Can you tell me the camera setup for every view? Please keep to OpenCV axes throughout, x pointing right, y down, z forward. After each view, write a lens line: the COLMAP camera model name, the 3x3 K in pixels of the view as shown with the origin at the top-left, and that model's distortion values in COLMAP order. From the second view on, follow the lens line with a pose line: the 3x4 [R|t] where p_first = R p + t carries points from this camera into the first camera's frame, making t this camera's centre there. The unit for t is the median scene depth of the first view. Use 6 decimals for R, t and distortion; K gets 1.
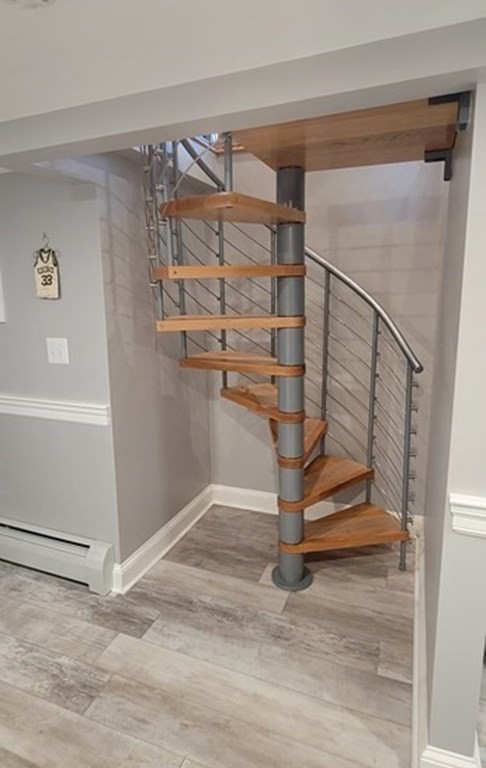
lens RADIAL K [[447.2, 0, 252.2], [0, 447.2, 364.1], [0, 0, 1]] dist [0.000607, 0.001841]
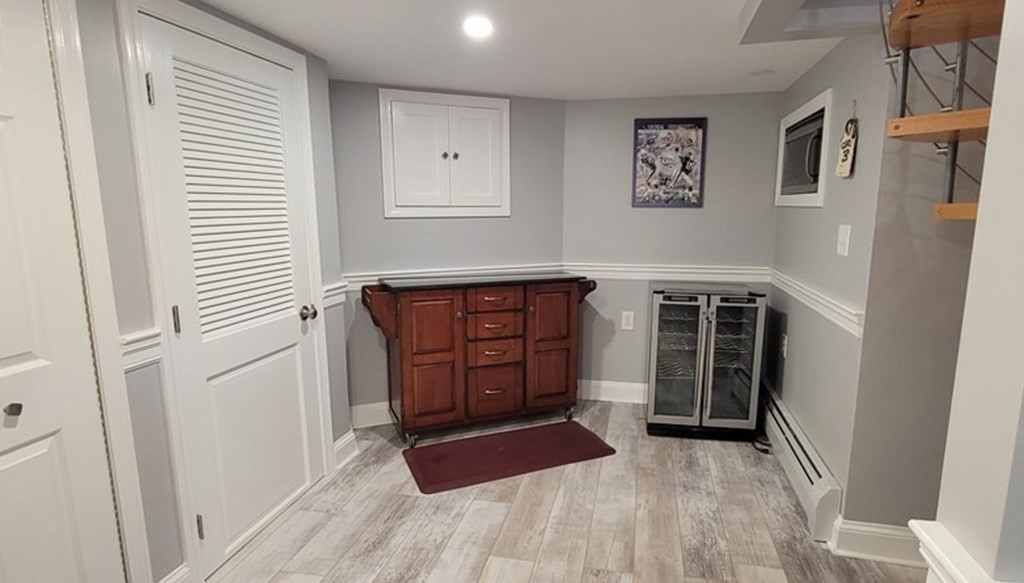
lens RADIAL K [[542.0, 0, 512.8], [0, 542.0, 294.0], [0, 0, 1]] dist [-0.005664, -0.001934]
pose [[0.140958, 0.175457, -0.974344, 0.515120], [-0.172271, 0.973503, 0.150383, 0.025331], [0.974912, 0.146653, 0.167449, 0.241960]]
